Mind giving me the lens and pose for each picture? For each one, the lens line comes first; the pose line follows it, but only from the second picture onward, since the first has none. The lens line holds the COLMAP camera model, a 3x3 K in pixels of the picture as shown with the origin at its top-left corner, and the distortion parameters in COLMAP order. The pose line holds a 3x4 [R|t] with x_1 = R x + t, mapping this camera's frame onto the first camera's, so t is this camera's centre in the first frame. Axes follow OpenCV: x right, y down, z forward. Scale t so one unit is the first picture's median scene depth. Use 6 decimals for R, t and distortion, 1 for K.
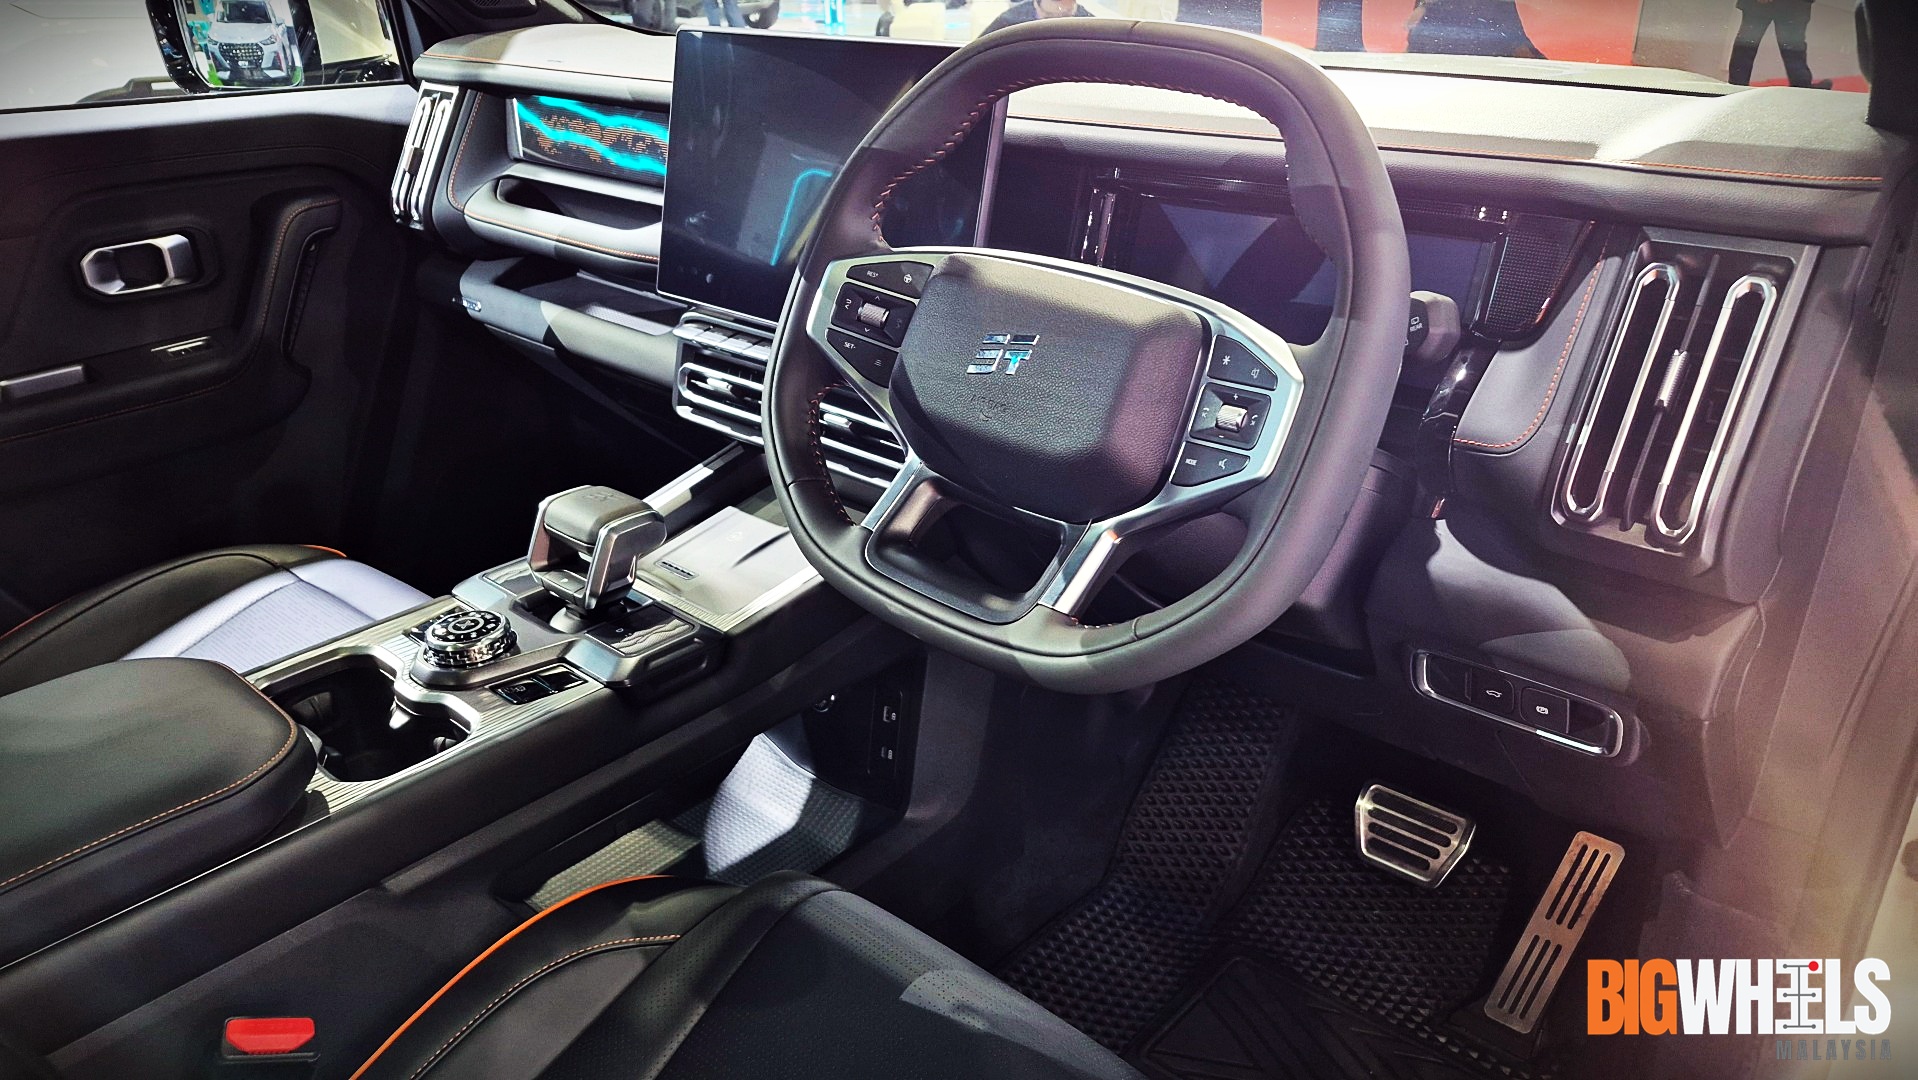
lens RADIAL K [[1256.8, 0, 959.0], [0, 1256.8, 540.0], [0, 0, 1]] dist [-0.003125, -0.002879]
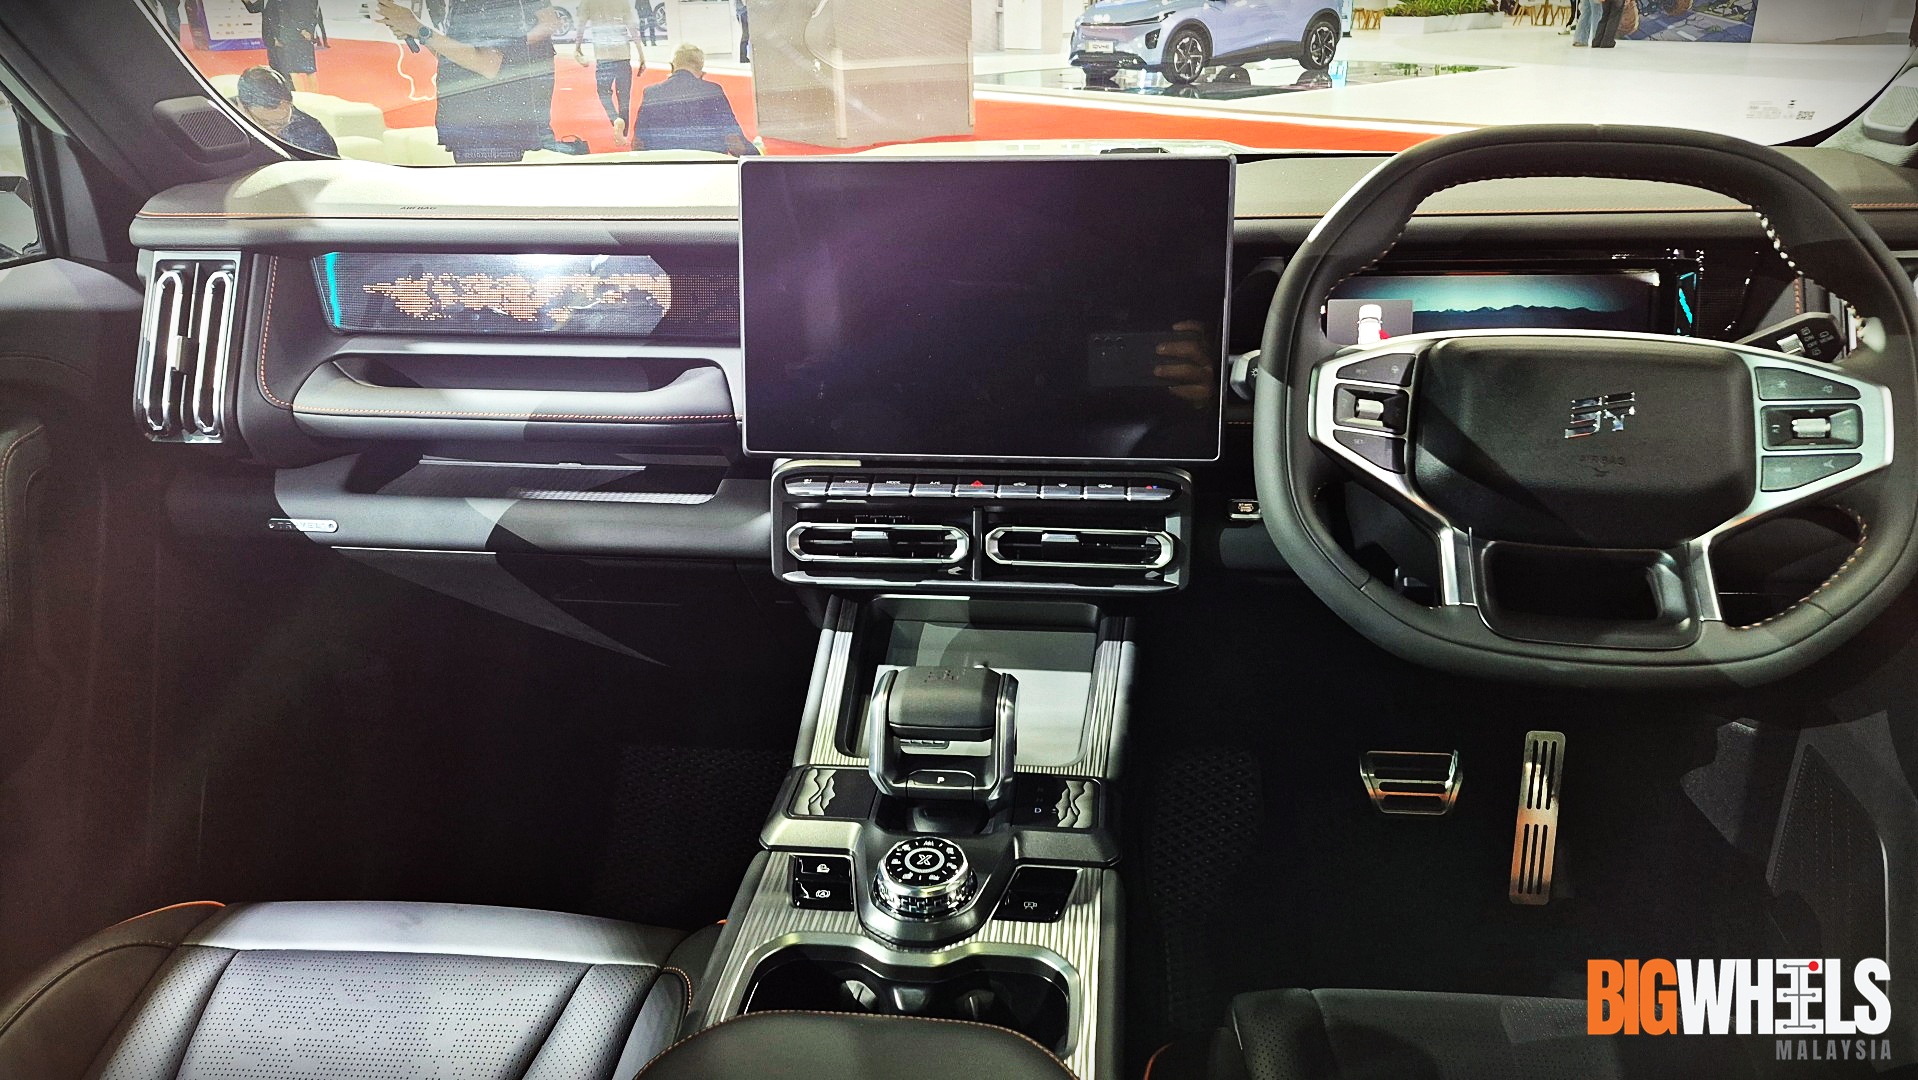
lens RADIAL K [[1256.8, 0, 959.0], [0, 1256.8, 540.0], [0, 0, 1]] dist [-0.003125, -0.002879]
pose [[0.835726, -0.223391, 0.501656, -0.561027], [0.252960, 0.967431, 0.009390, -0.106666], [-0.487415, 0.119051, 0.865016, 0.177500]]
